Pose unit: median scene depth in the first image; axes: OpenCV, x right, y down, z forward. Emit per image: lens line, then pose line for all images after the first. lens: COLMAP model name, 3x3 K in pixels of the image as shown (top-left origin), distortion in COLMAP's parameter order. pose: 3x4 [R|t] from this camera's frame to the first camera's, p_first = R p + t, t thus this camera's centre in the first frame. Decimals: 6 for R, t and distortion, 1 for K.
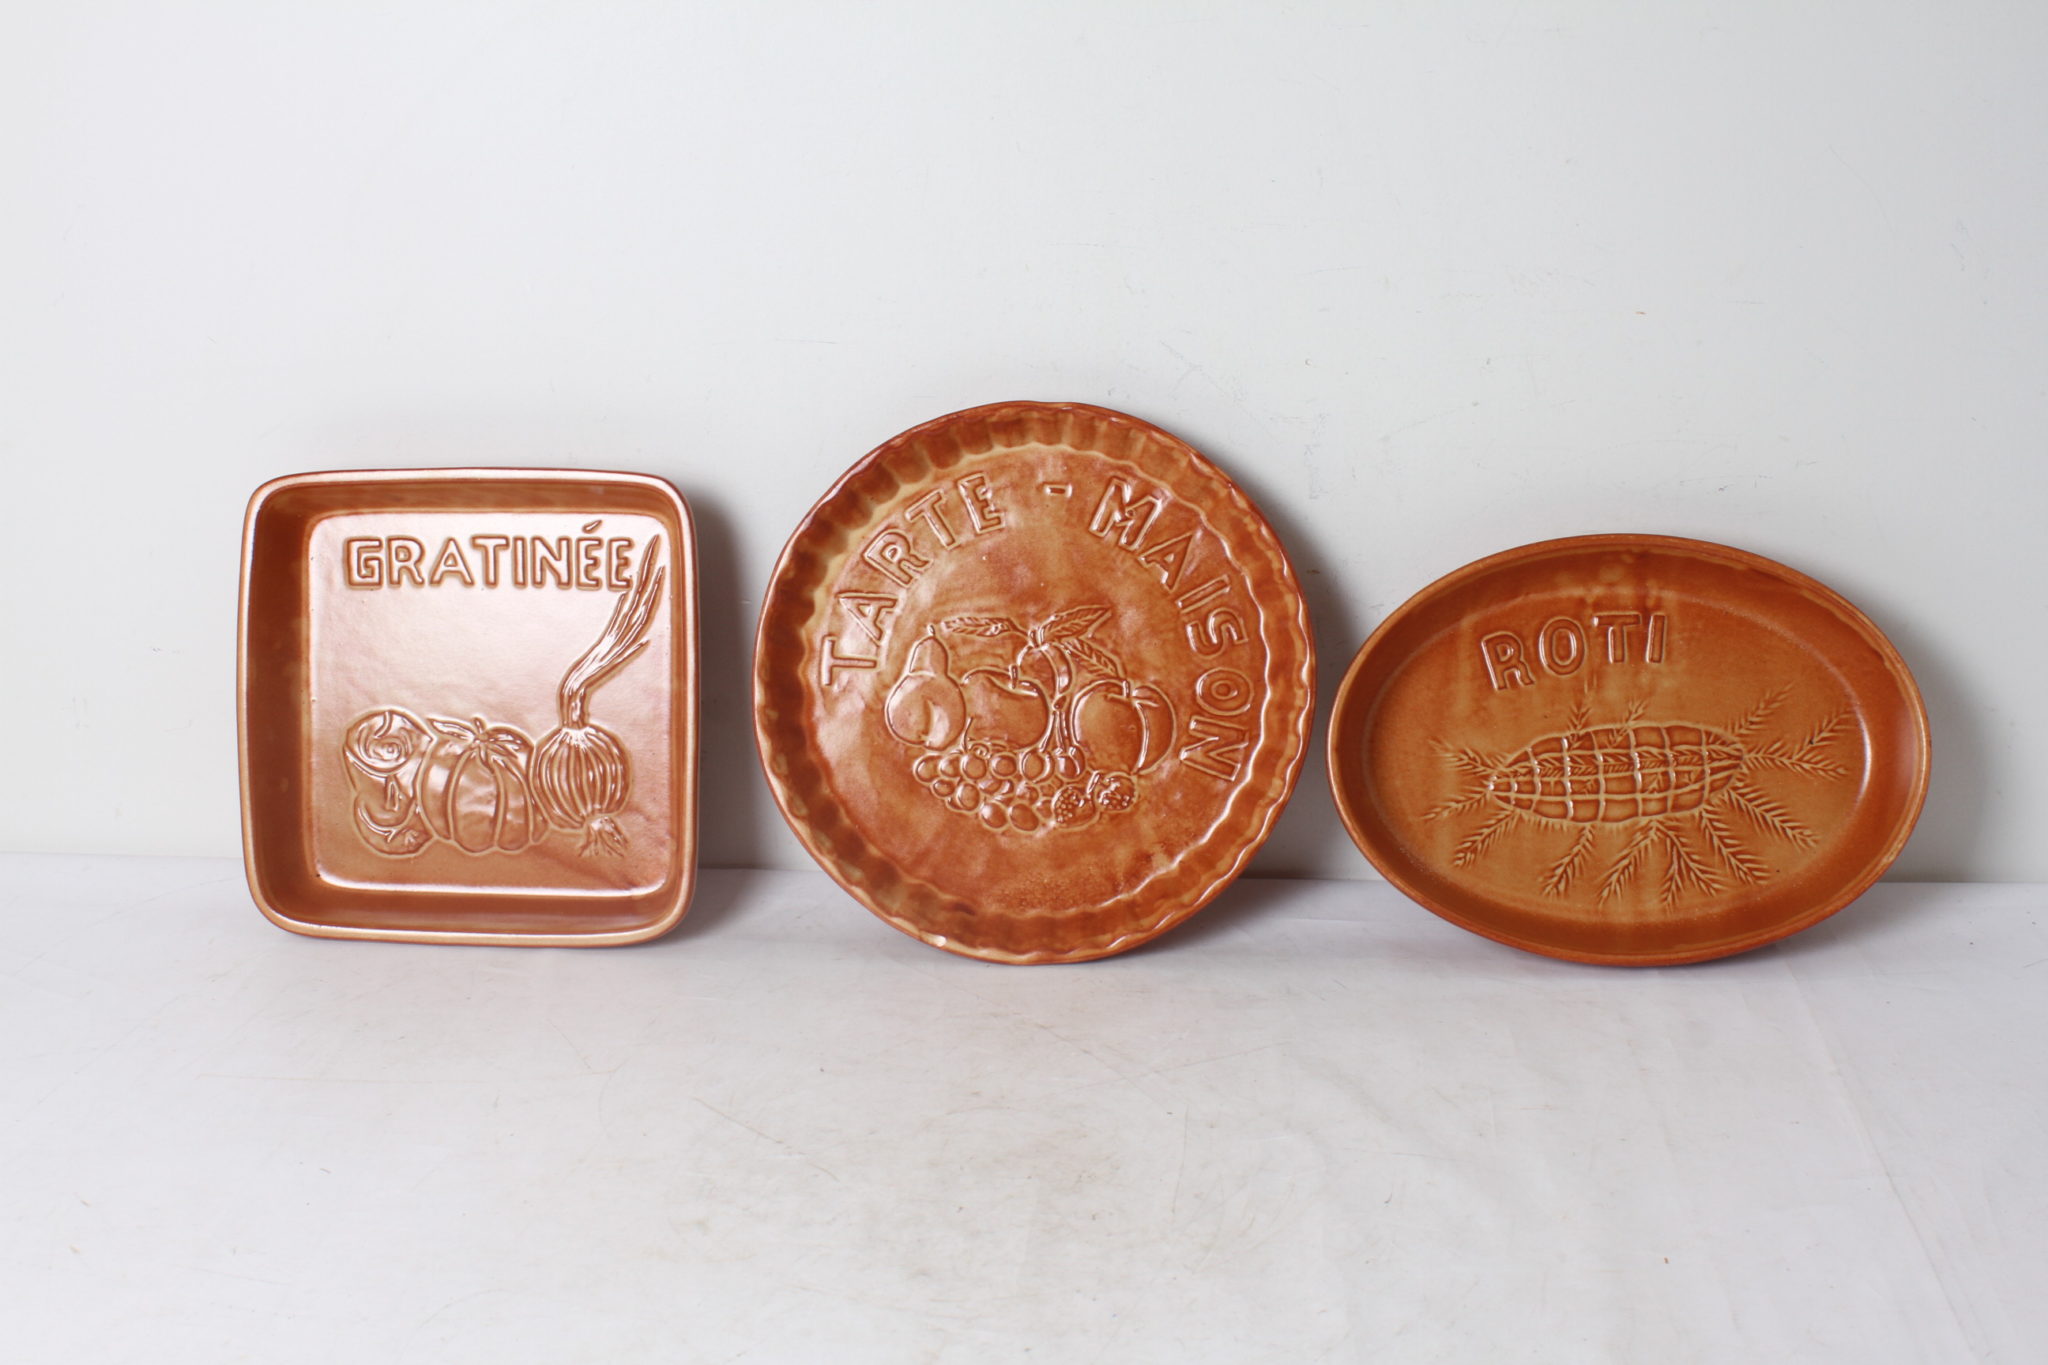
lens RADIAL K [[2569.0, 0, 1024.0], [0, 2569.0, 682.5], [0, 0, 1]] dist [-0.154972, 0.011624]
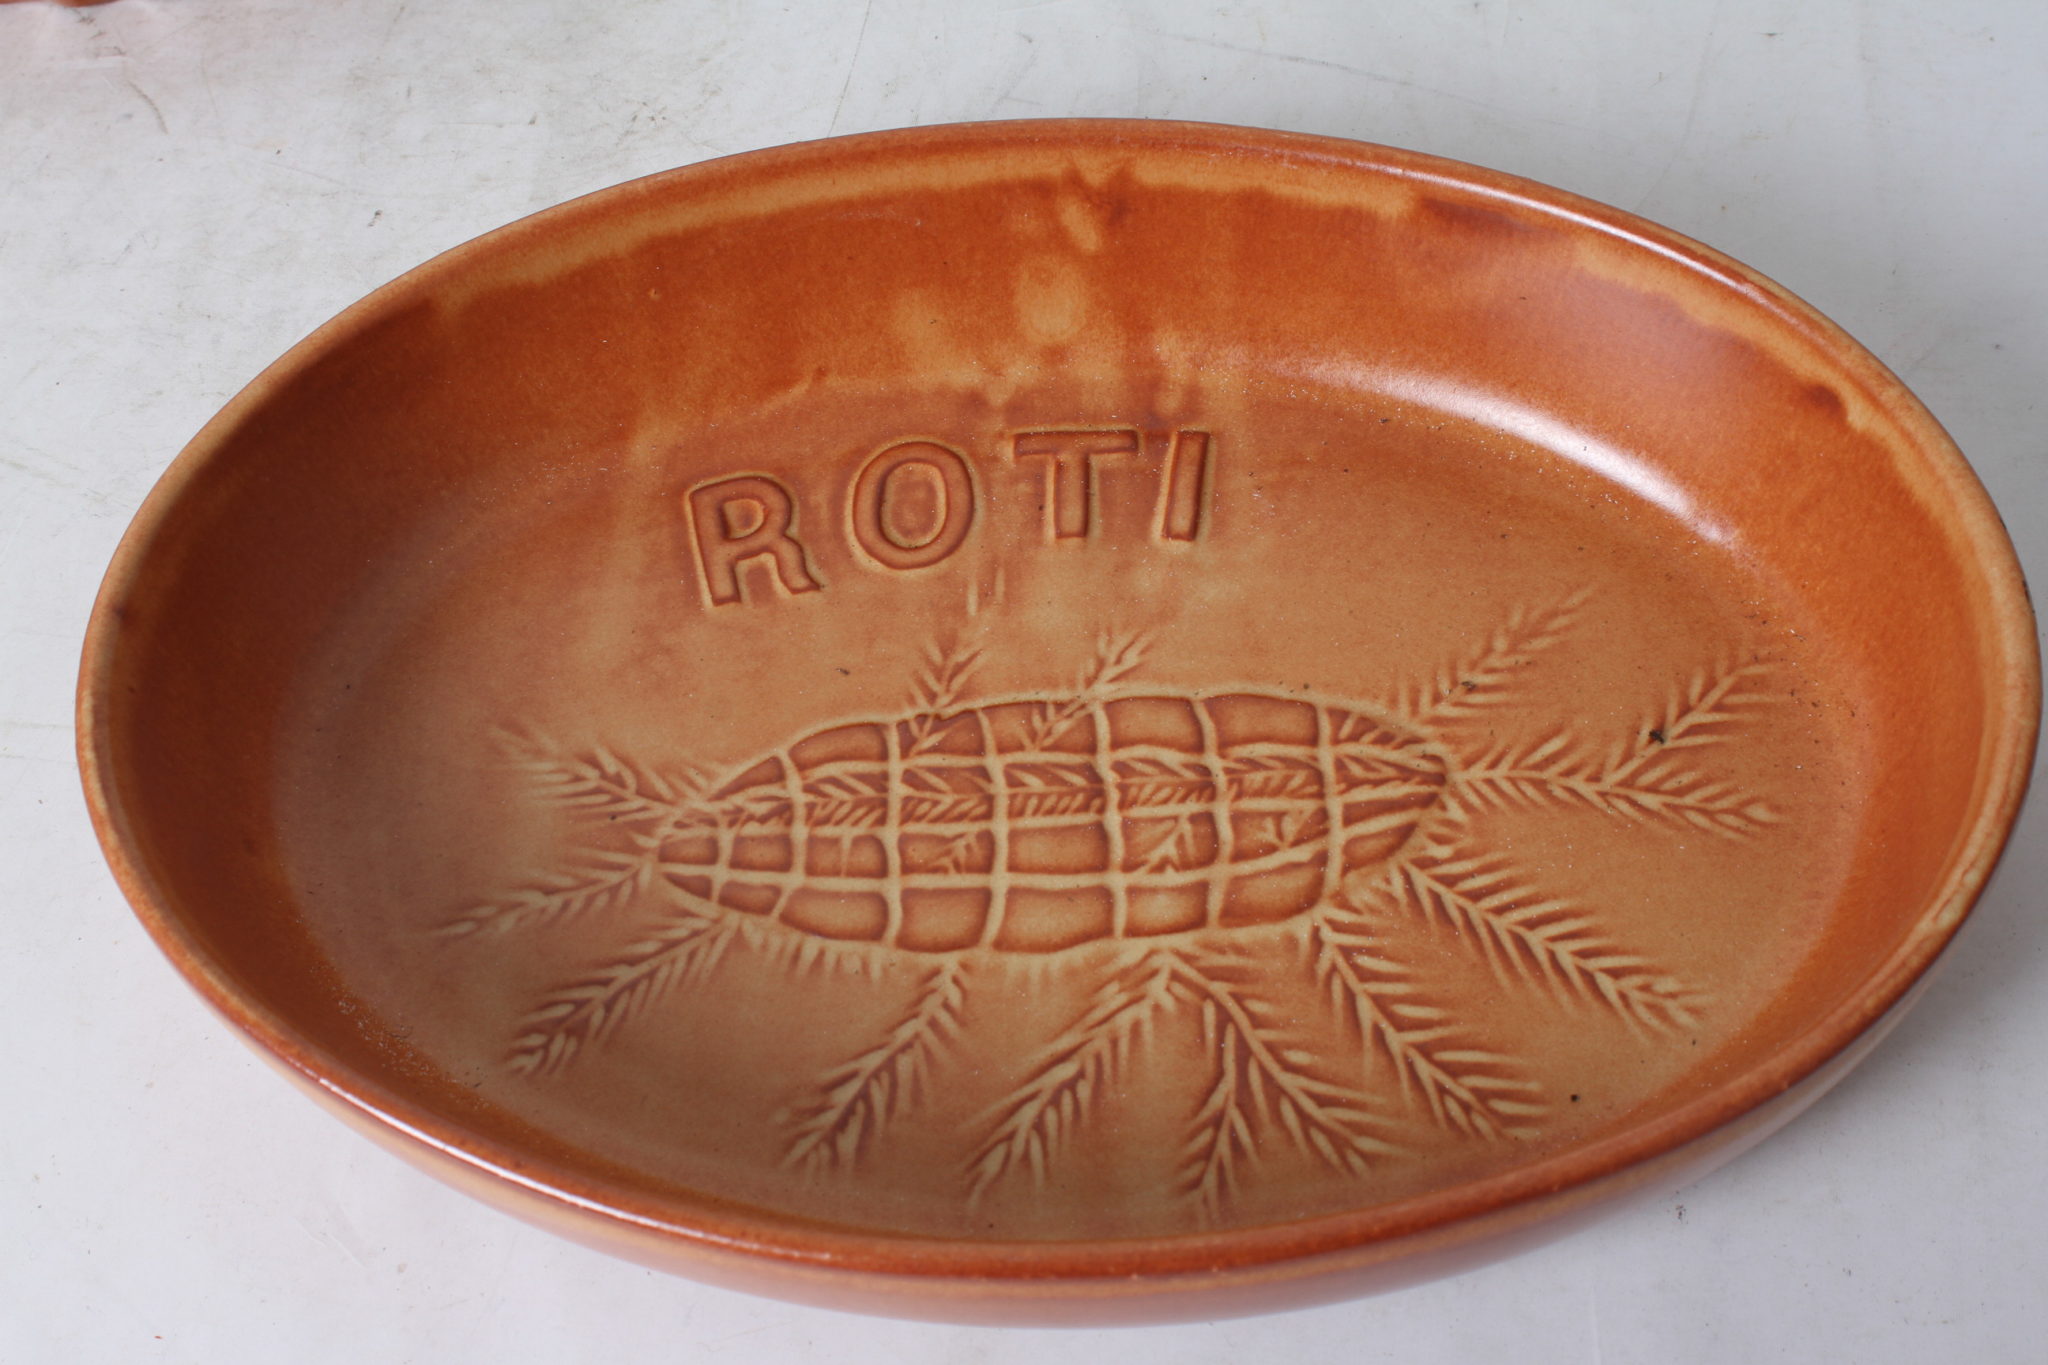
lens RADIAL K [[2569.0, 0, 1024.0], [0, 2569.0, 682.5], [0, 0, 1]] dist [-0.154972, 0.011624]
pose [[0.999551, 0.026277, -0.014381, 0.233739], [-0.029944, 0.889365, -0.456217, 0.168110], [0.000801, 0.456443, 0.889752, 0.705051]]
